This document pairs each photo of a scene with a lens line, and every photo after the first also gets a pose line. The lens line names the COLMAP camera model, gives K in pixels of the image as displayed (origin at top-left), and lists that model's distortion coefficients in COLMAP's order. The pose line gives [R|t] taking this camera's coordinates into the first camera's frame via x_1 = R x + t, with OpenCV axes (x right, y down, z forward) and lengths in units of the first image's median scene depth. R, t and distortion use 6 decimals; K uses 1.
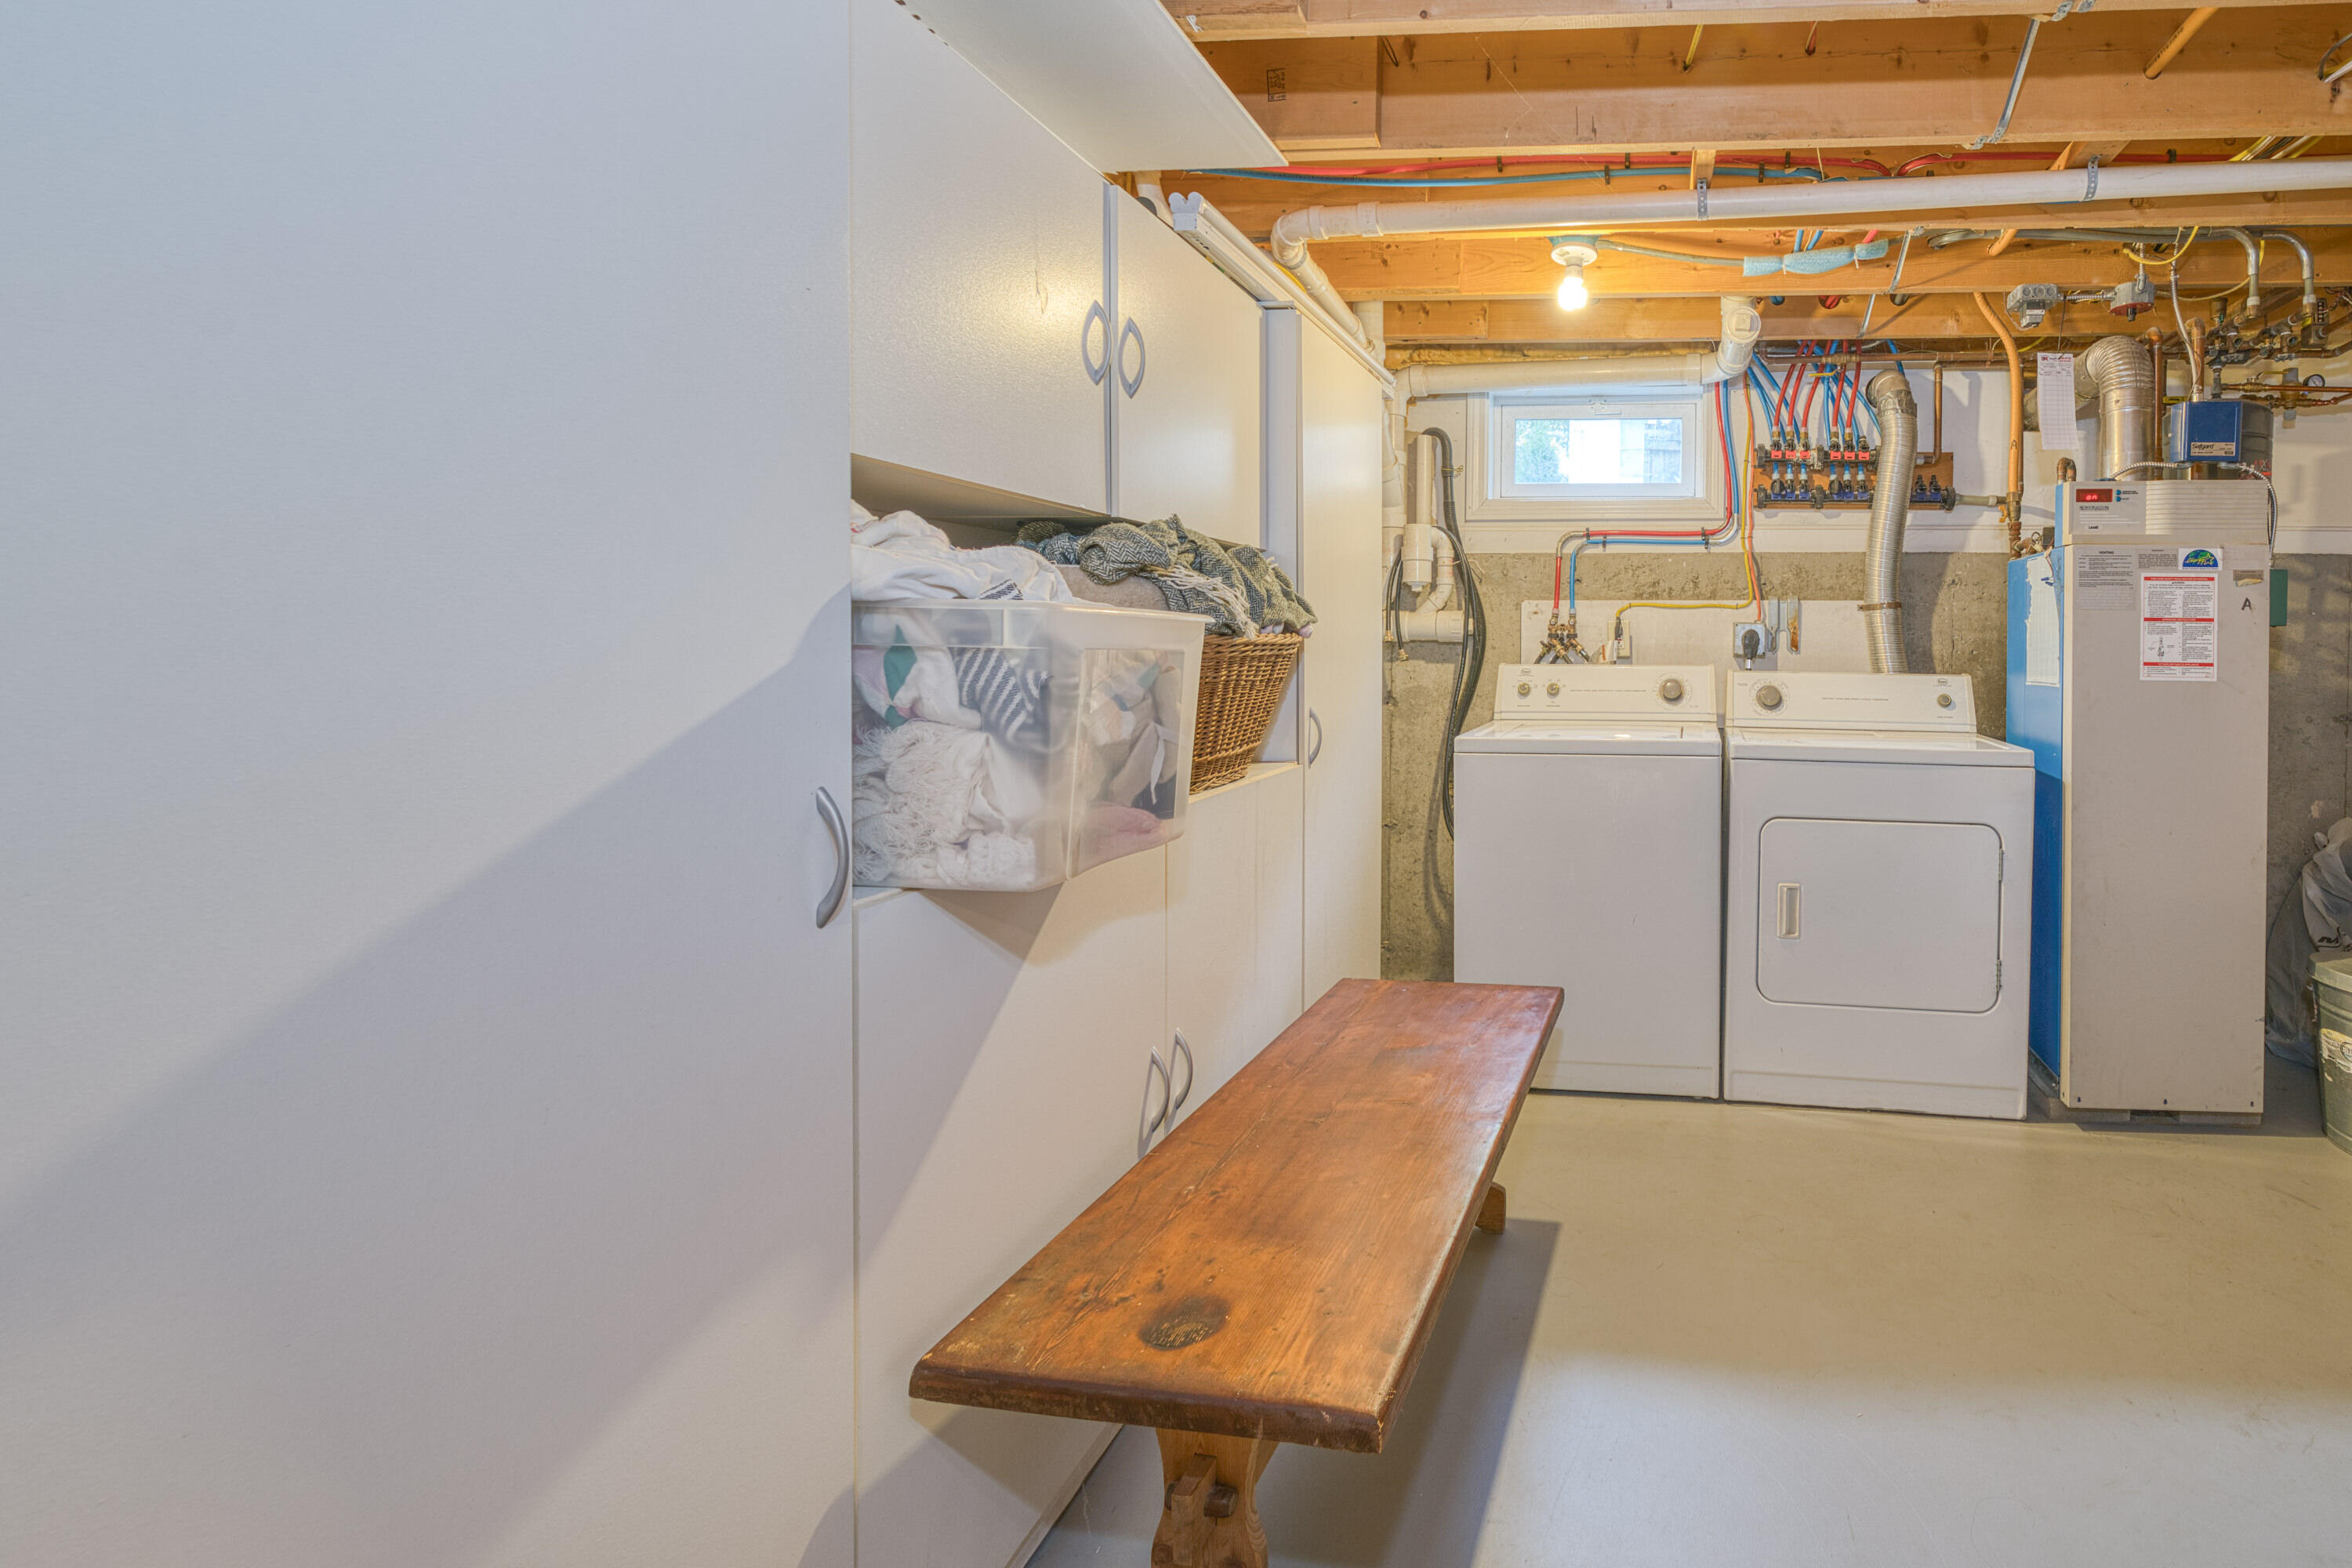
lens RADIAL K [[807.5, 0, 1176.0], [0, 807.5, 784.0], [0, 0, 1]] dist [-0.005480, -0.000029]
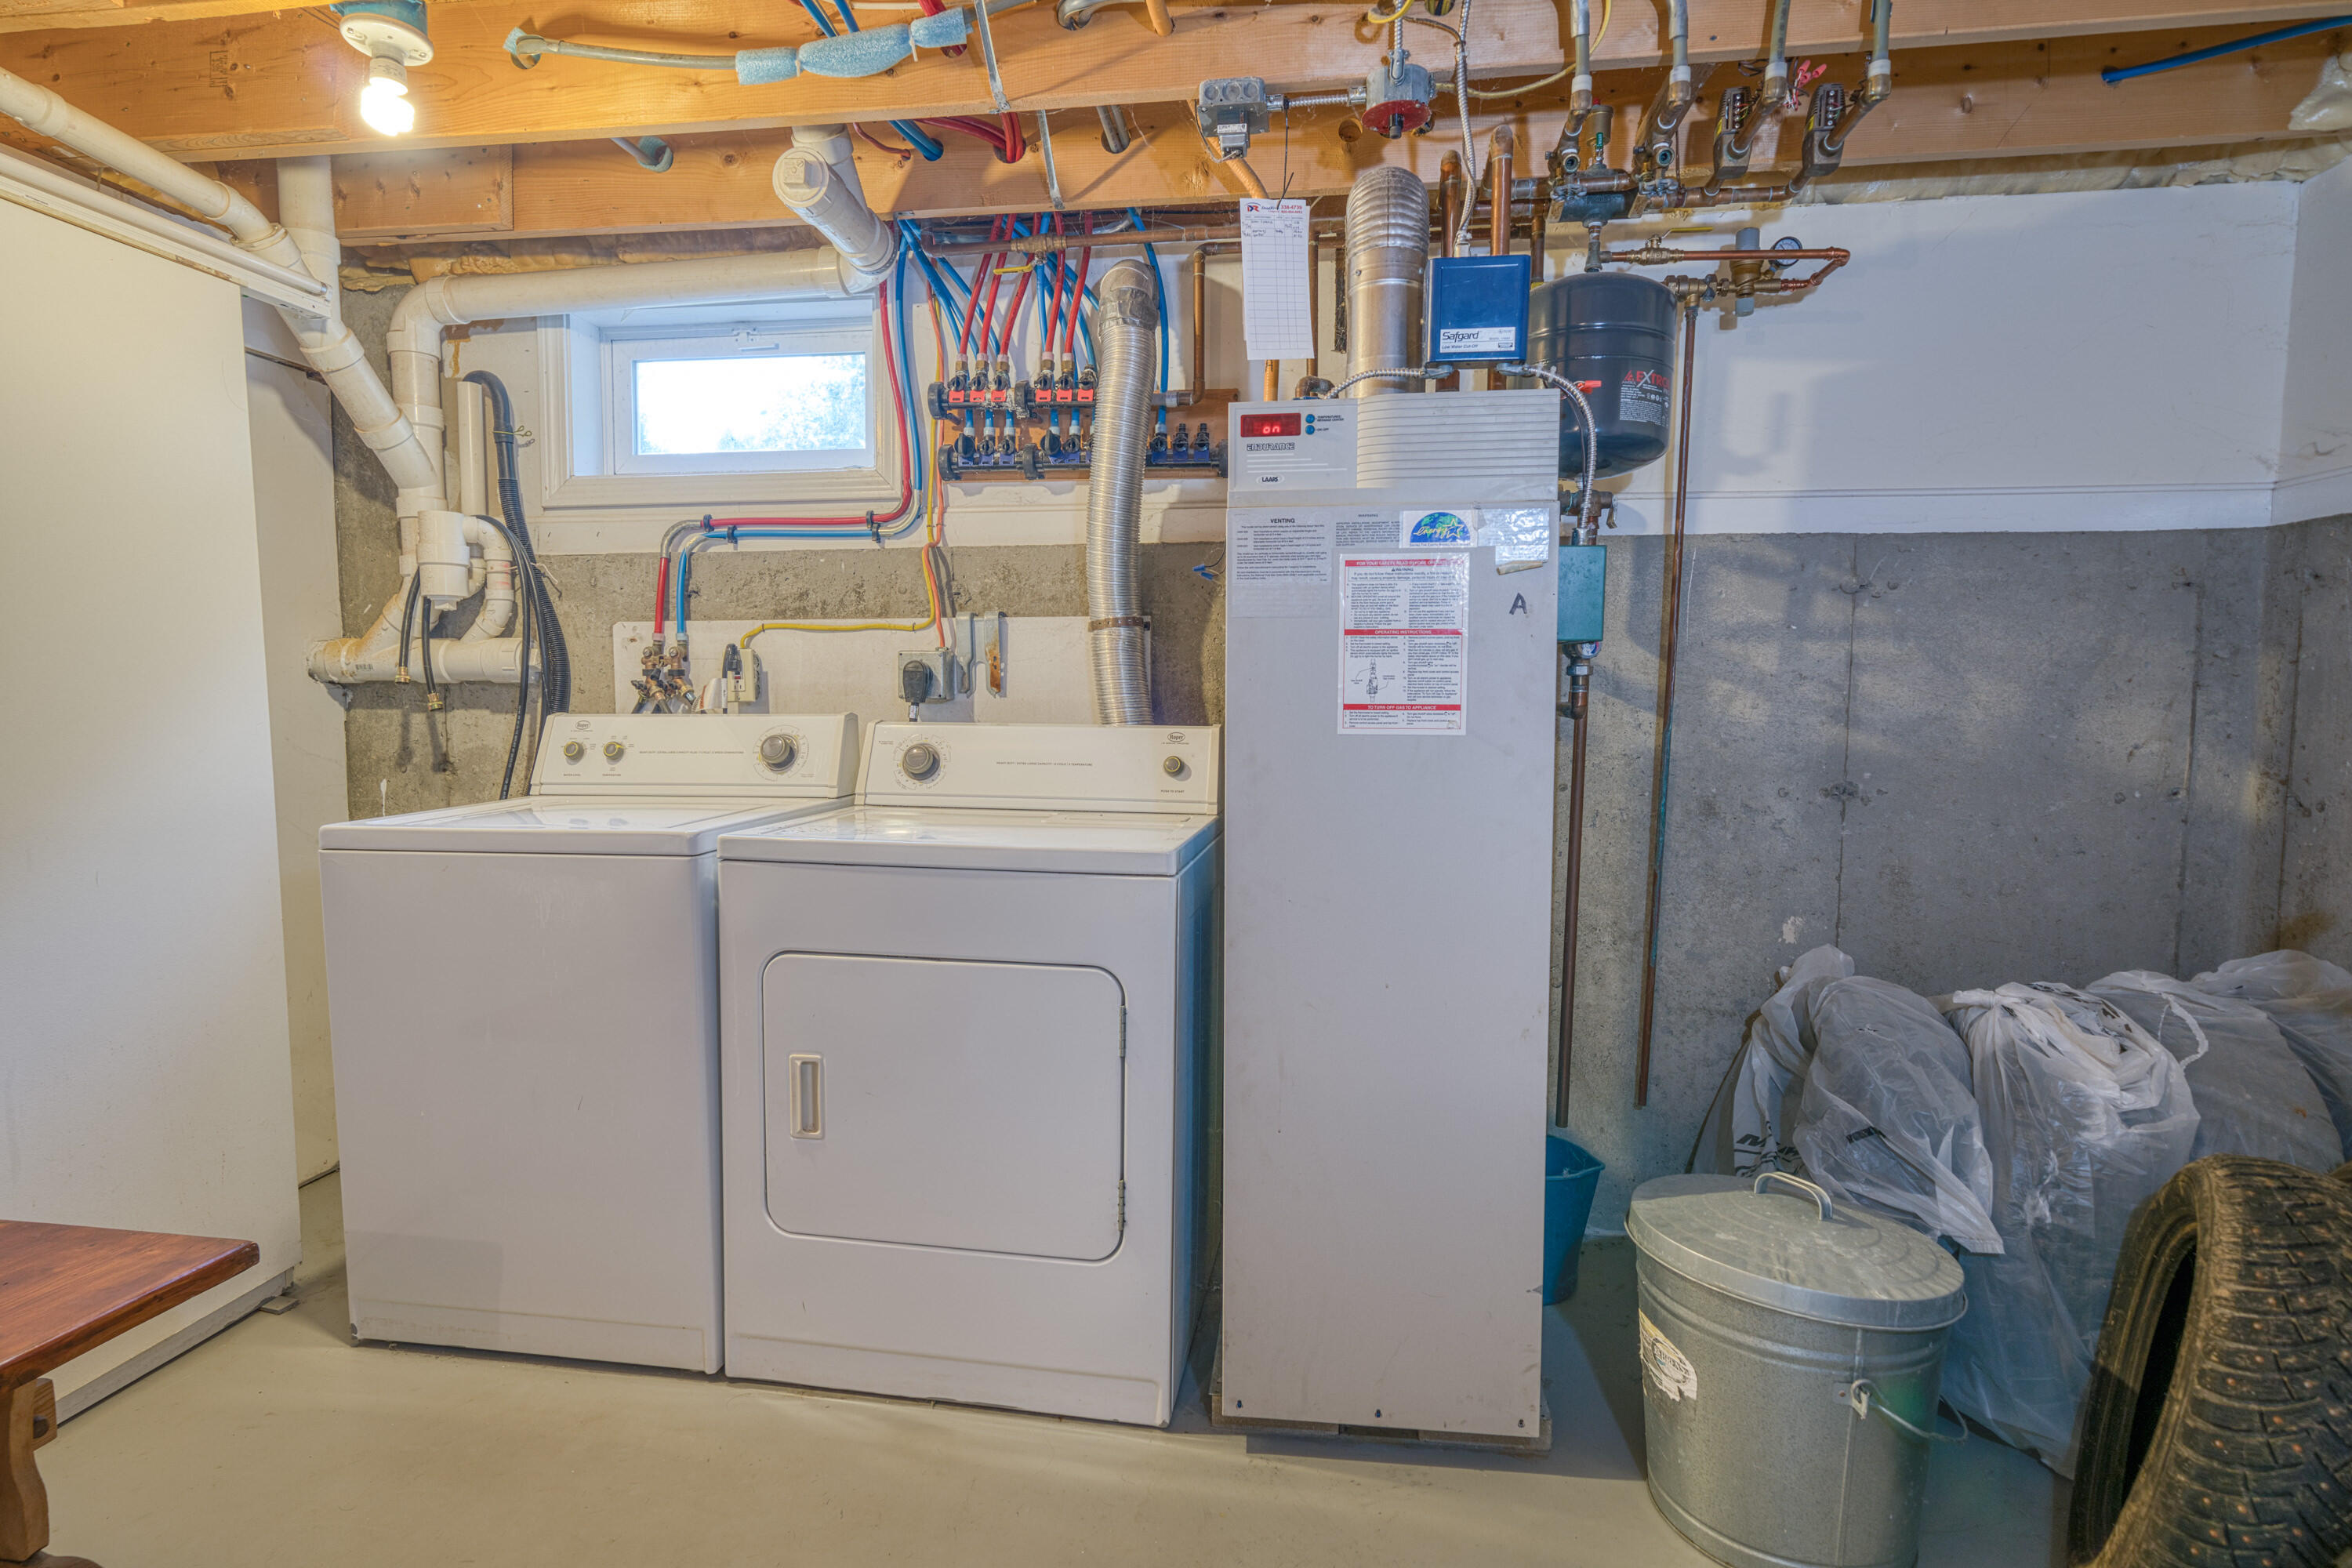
lens RADIAL K [[762.9, 0, 1175.4], [0, 762.9, 857.2], [0, 0, 1]] dist [-0.003069, -0.000175]
pose [[0.999099, 0.003392, -0.042304, 0.955142], [-0.001932, 0.999403, 0.034508, -0.048947], [0.042396, -0.034395, 0.998509, 0.360986]]
